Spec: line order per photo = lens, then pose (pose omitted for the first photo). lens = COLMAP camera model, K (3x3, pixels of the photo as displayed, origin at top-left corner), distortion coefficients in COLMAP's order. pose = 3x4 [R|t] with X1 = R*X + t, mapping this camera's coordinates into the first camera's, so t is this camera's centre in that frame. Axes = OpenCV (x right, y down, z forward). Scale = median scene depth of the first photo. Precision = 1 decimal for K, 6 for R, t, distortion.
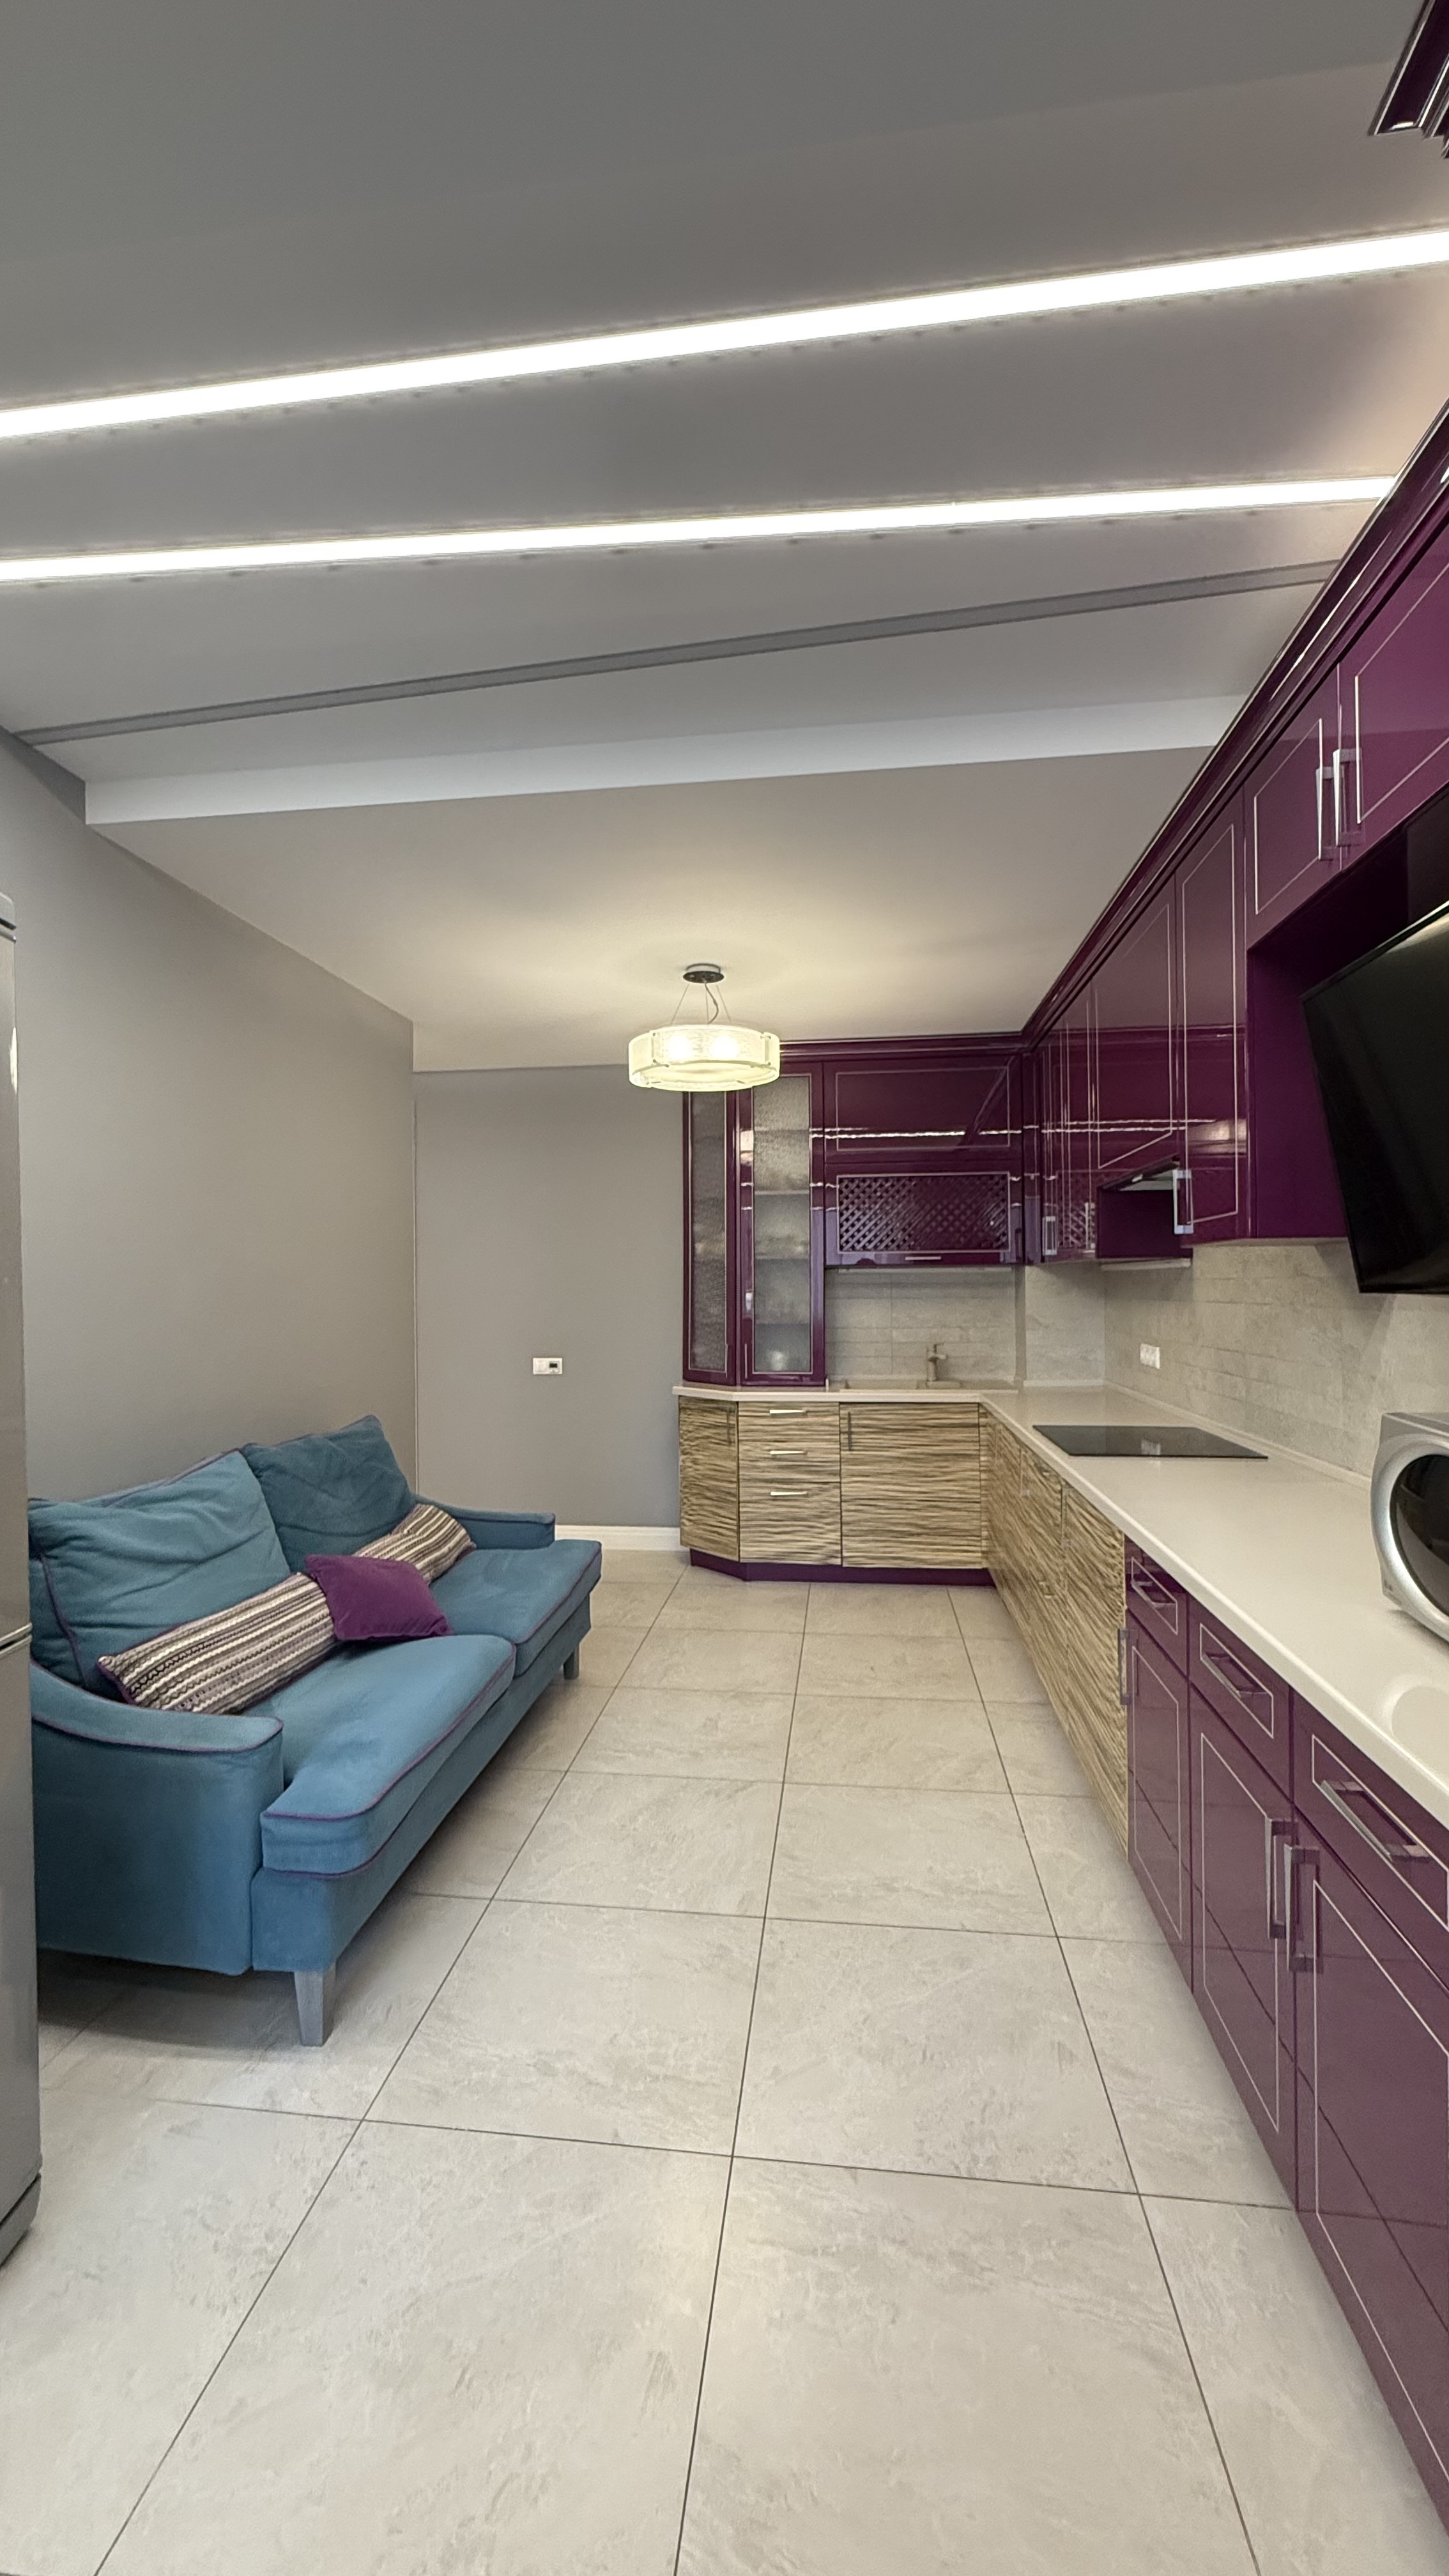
lens RADIAL K [[1021.1, 0, 726.5], [0, 1021.1, 1284.0], [0, 0, 1]] dist [-0.001820, 0.000108]
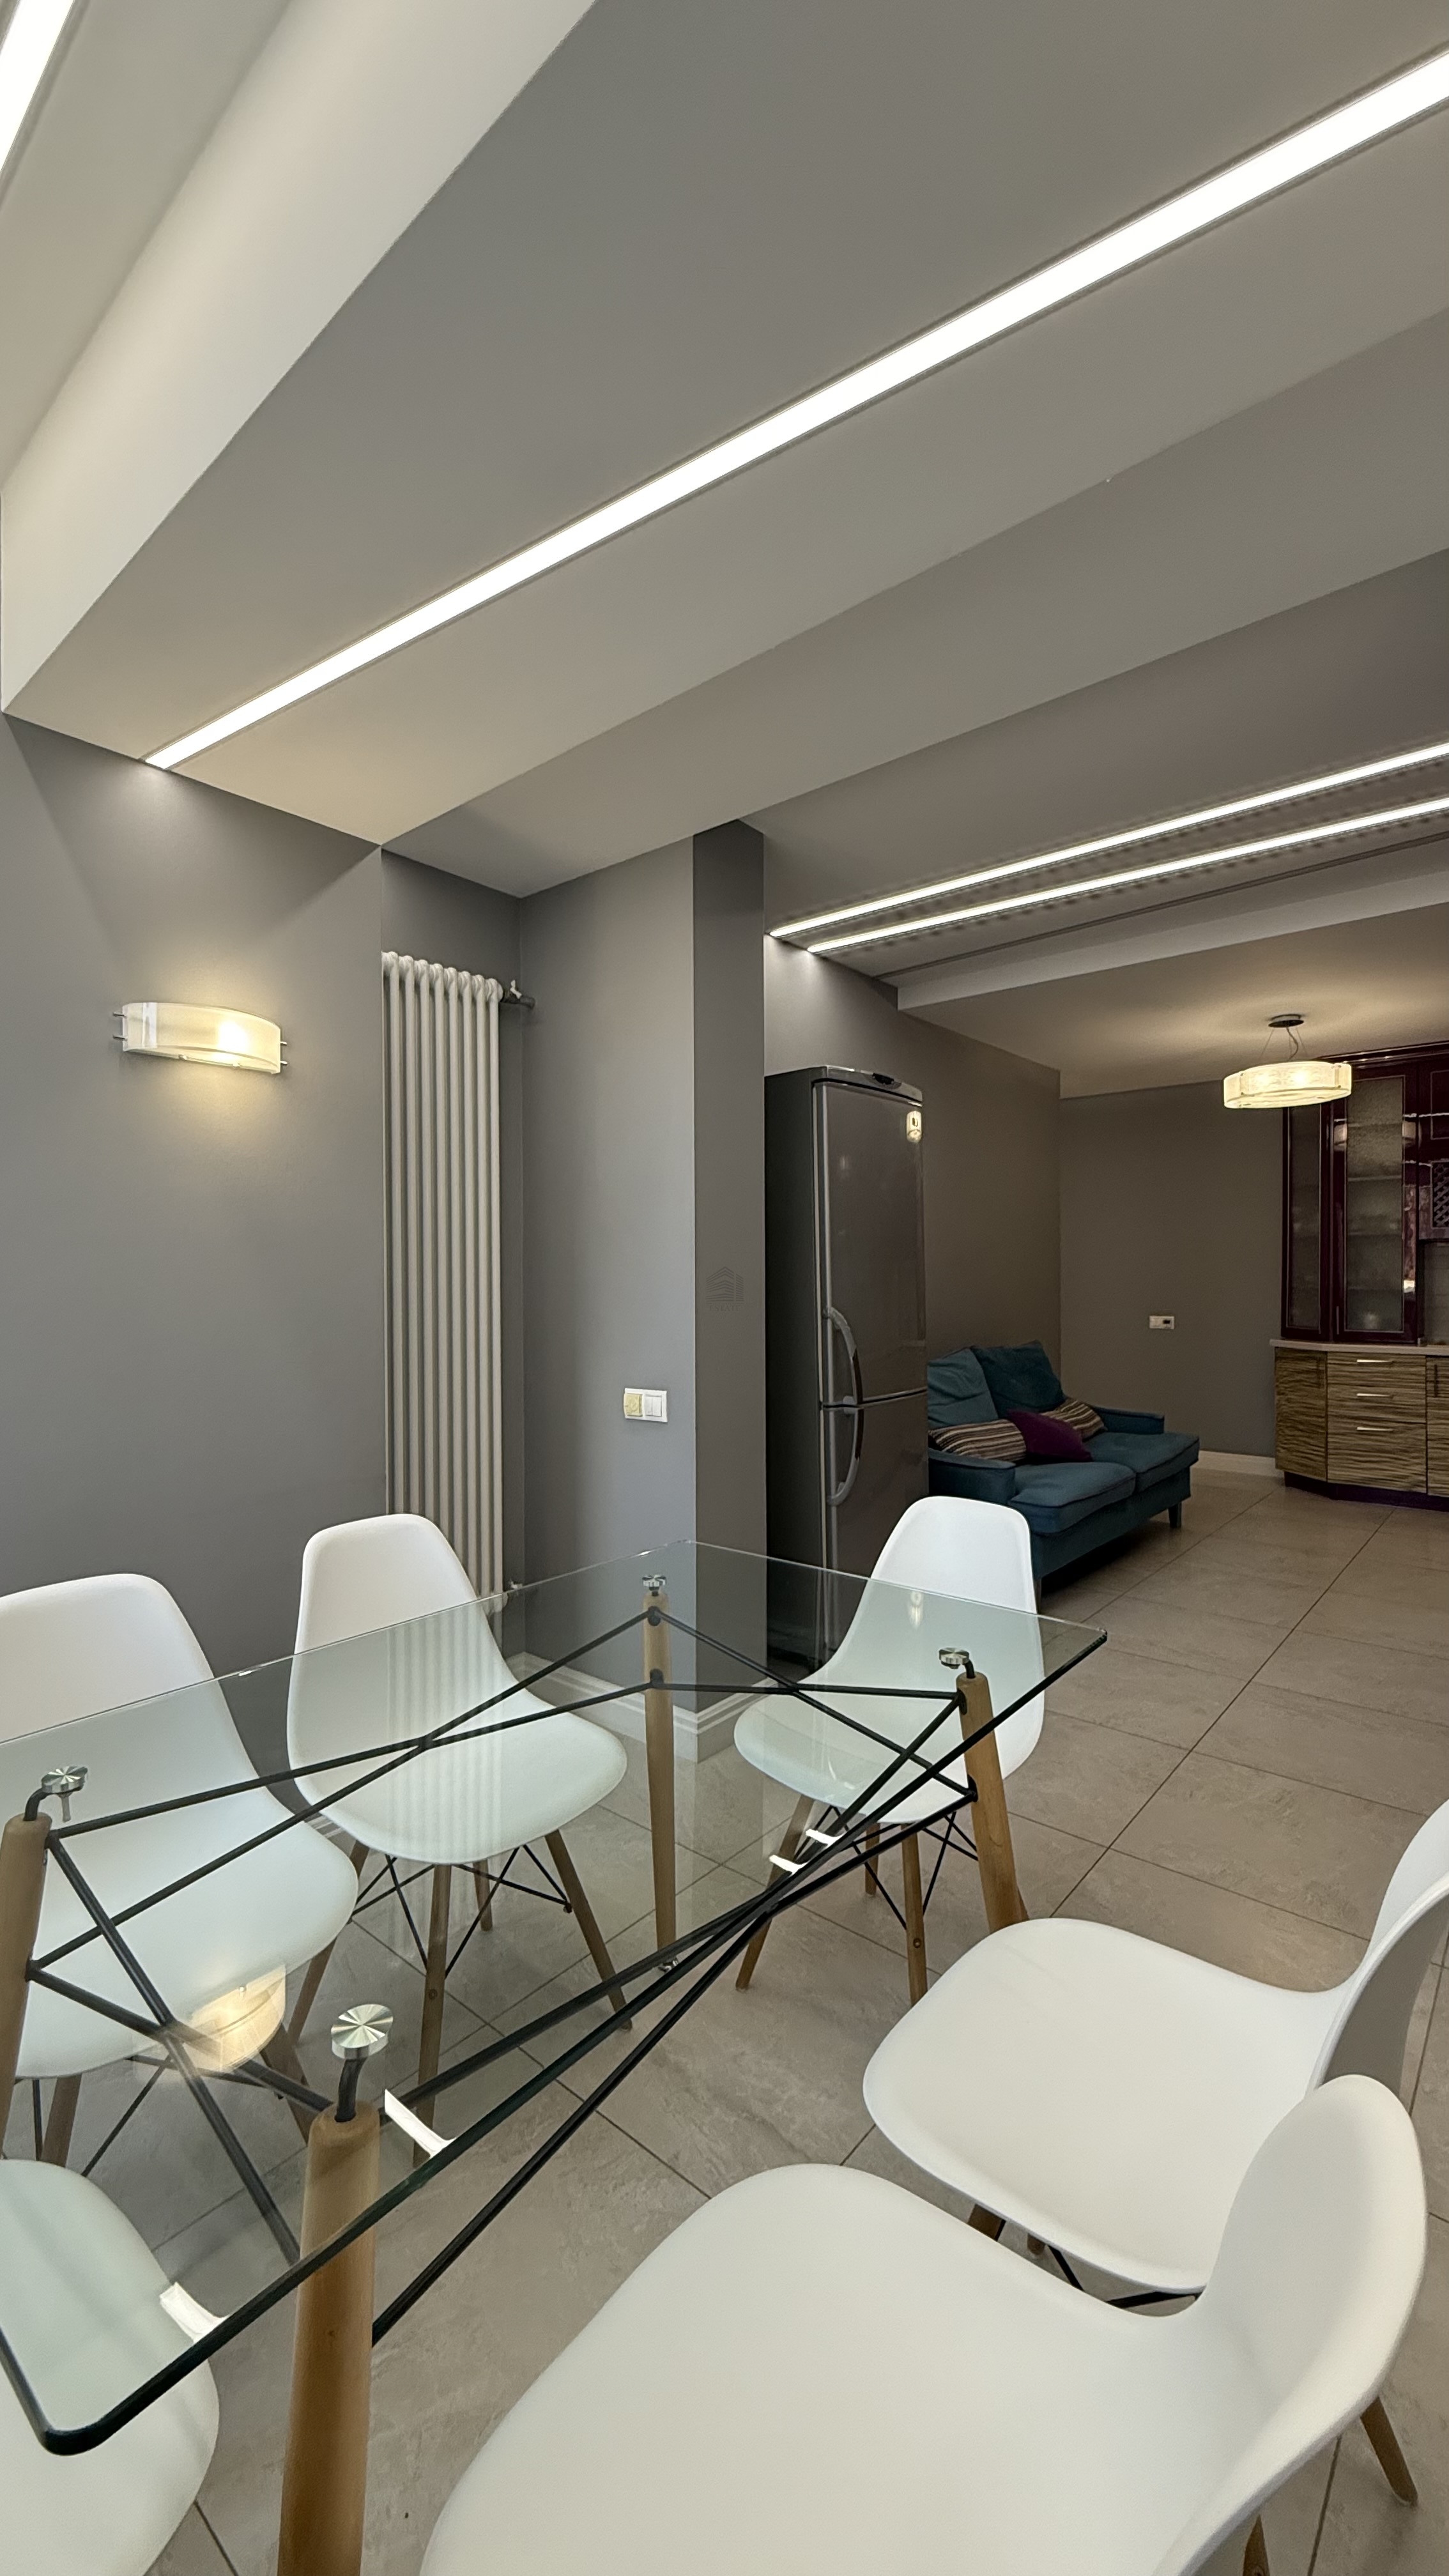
lens RADIAL K [[1021.1, 0, 726.8], [0, 1021.1, 1282.3], [0, 0, 1]] dist [-0.001820, 0.000108]
pose [[0.834703, 0.007372, -0.550651, 0.108022], [-0.000054, 0.999911, 0.013305, 0.020514], [0.550700, -0.011076, 0.834630, -0.537073]]
